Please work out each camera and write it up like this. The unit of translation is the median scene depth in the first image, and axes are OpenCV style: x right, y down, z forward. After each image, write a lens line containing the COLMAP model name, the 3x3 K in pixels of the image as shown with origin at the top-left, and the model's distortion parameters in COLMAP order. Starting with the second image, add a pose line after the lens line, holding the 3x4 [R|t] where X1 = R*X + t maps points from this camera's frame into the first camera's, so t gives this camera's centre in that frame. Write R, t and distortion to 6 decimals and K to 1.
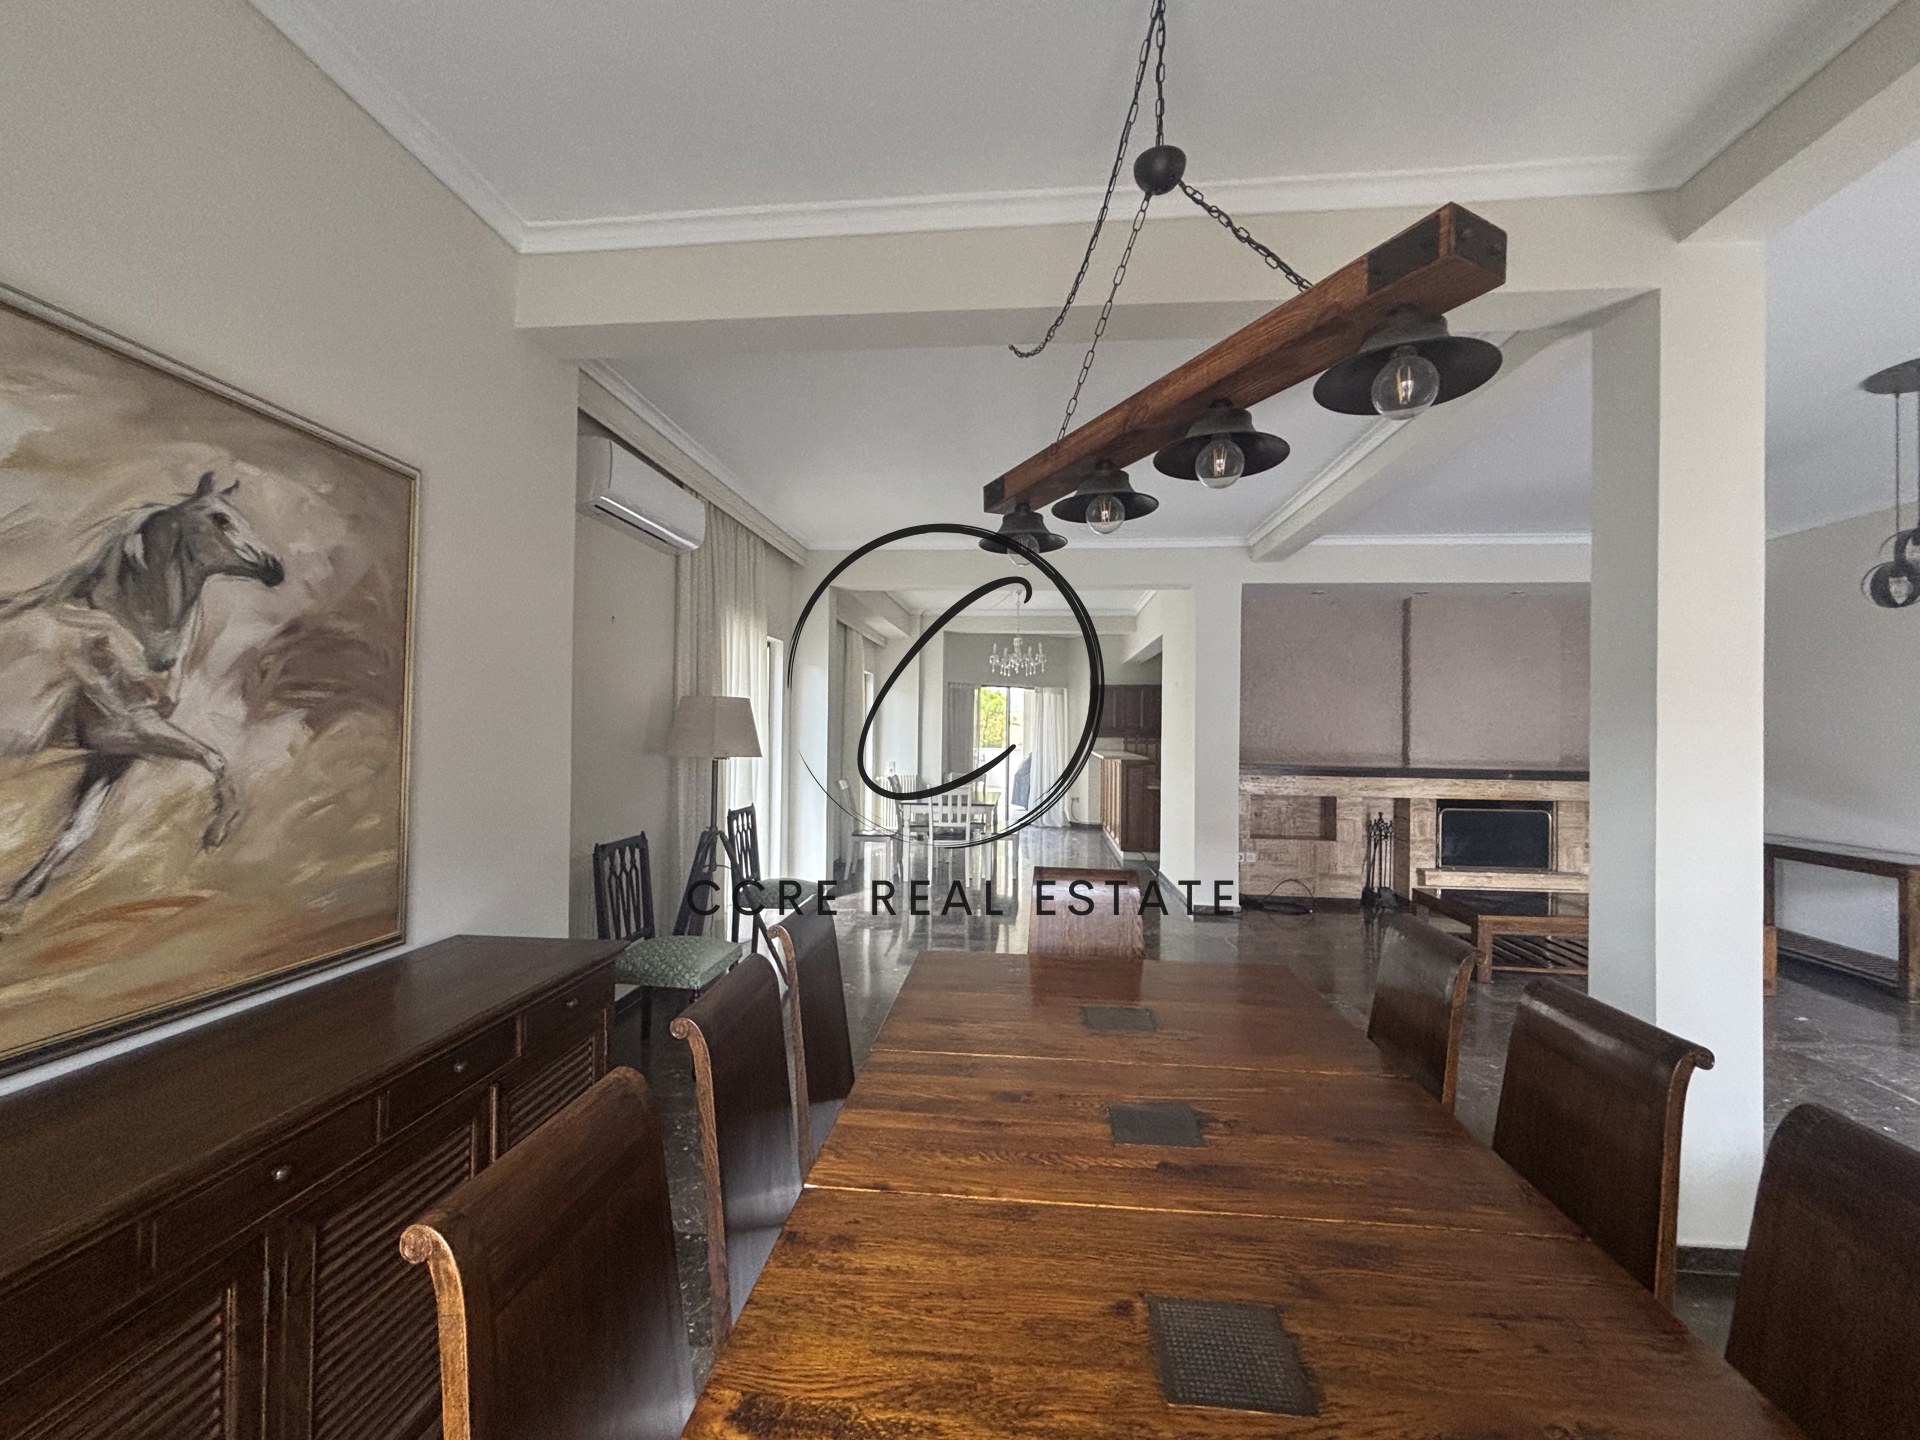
lens RADIAL K [[782.8, 0, 962.1], [0, 782.8, 722.0], [0, 0, 1]] dist [0.001530, 0.000068]
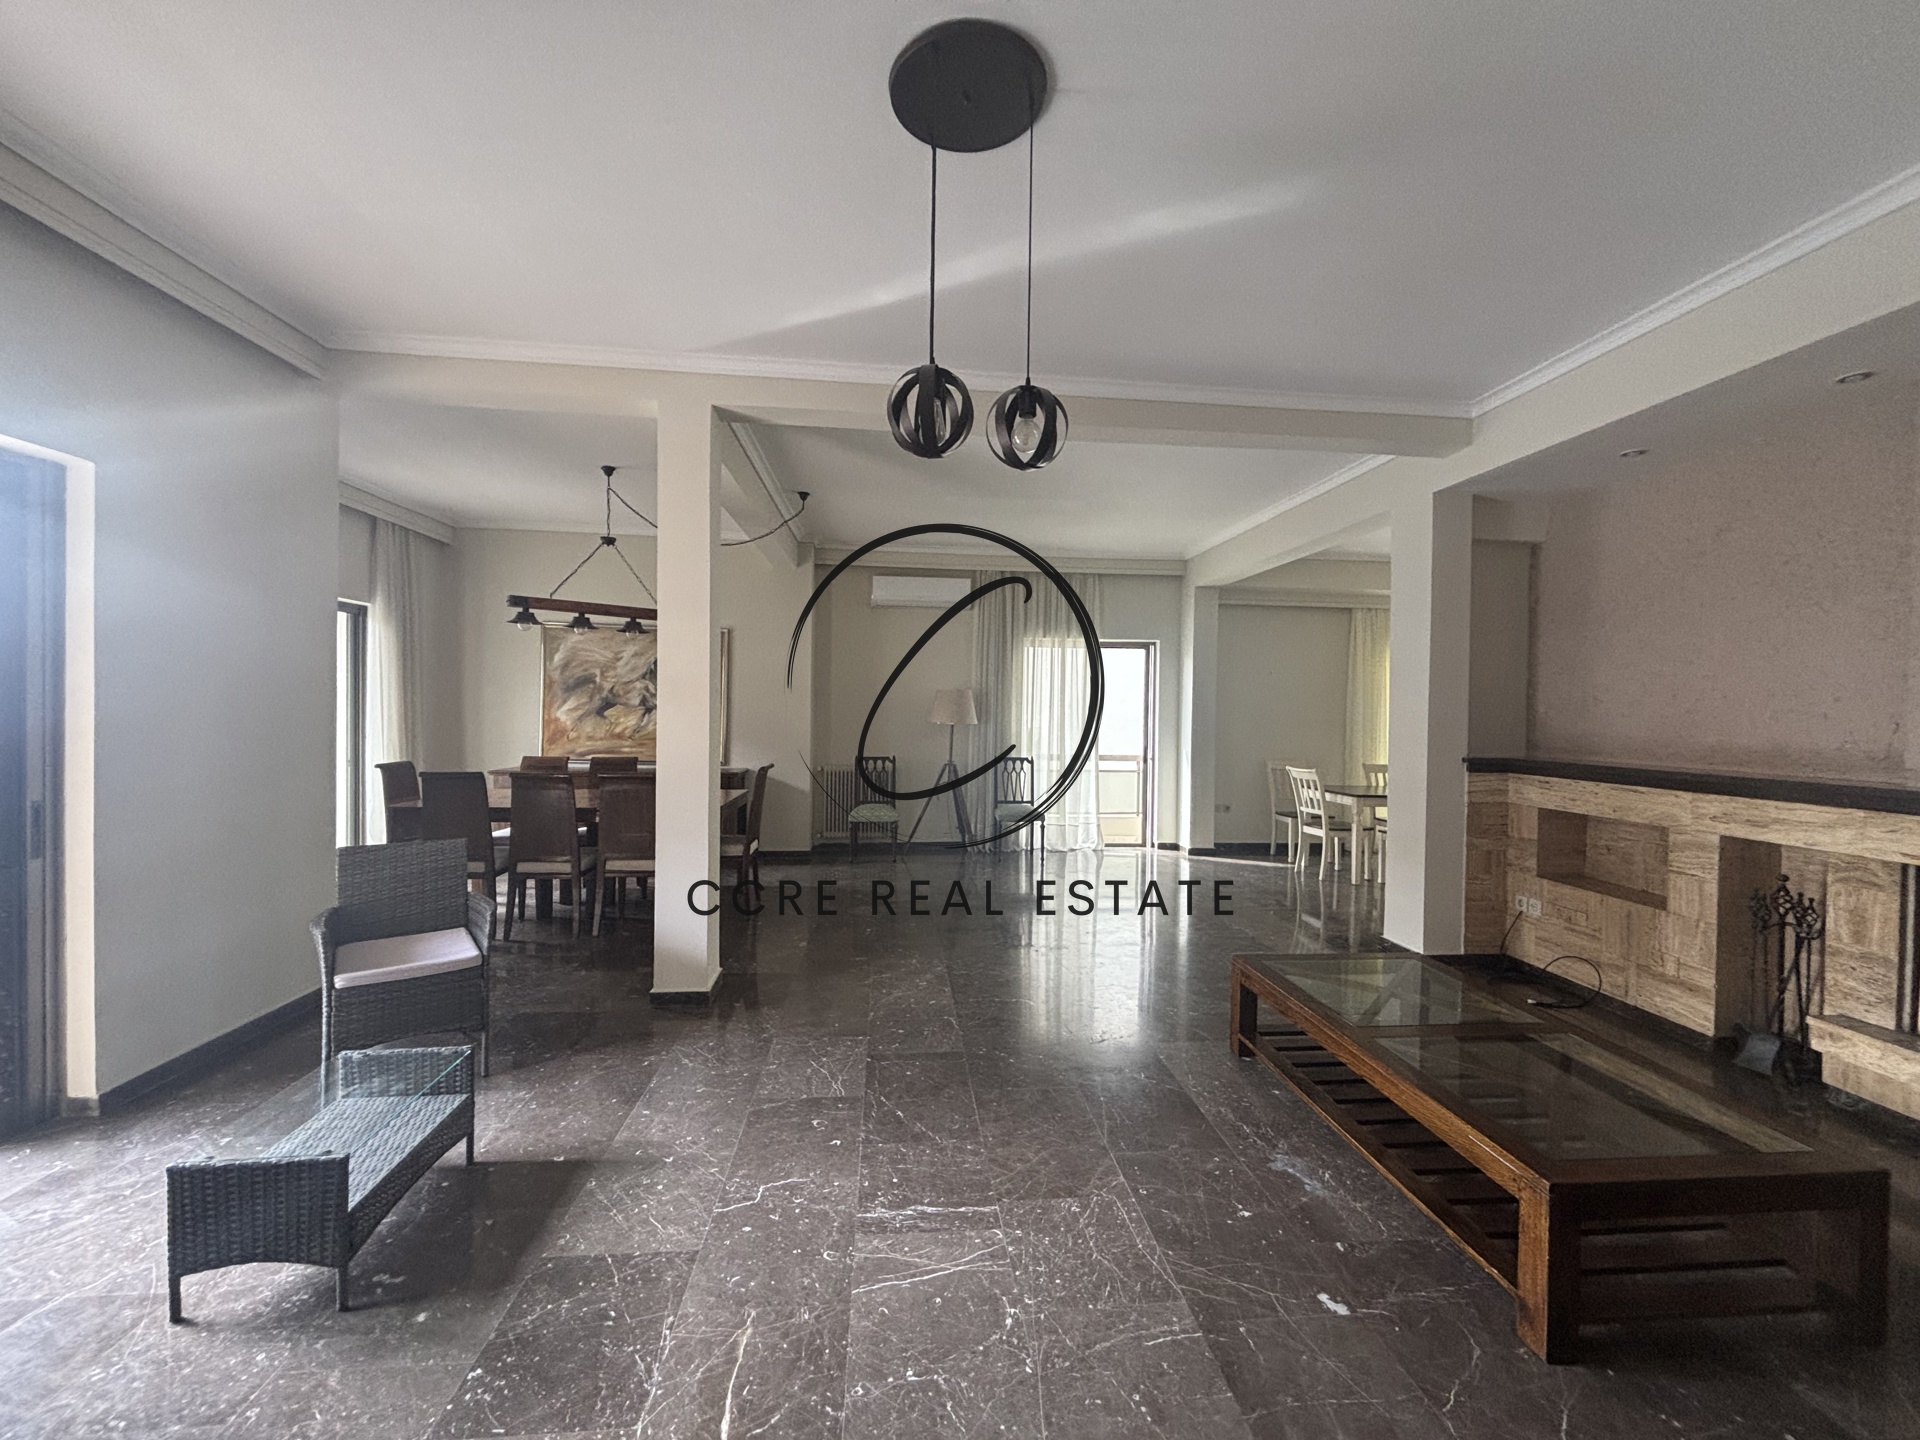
lens RADIAL K [[782.8, 0, 960.7], [0, 782.8, 719.6], [0, 0, 1]] dist [0.001530, 0.000068]
pose [[0.184571, 0.000536, -0.982819, 0.911206], [-0.002556, 0.999997, 0.000066, 0.023434], [0.982816, 0.002500, 0.184572, 0.432293]]
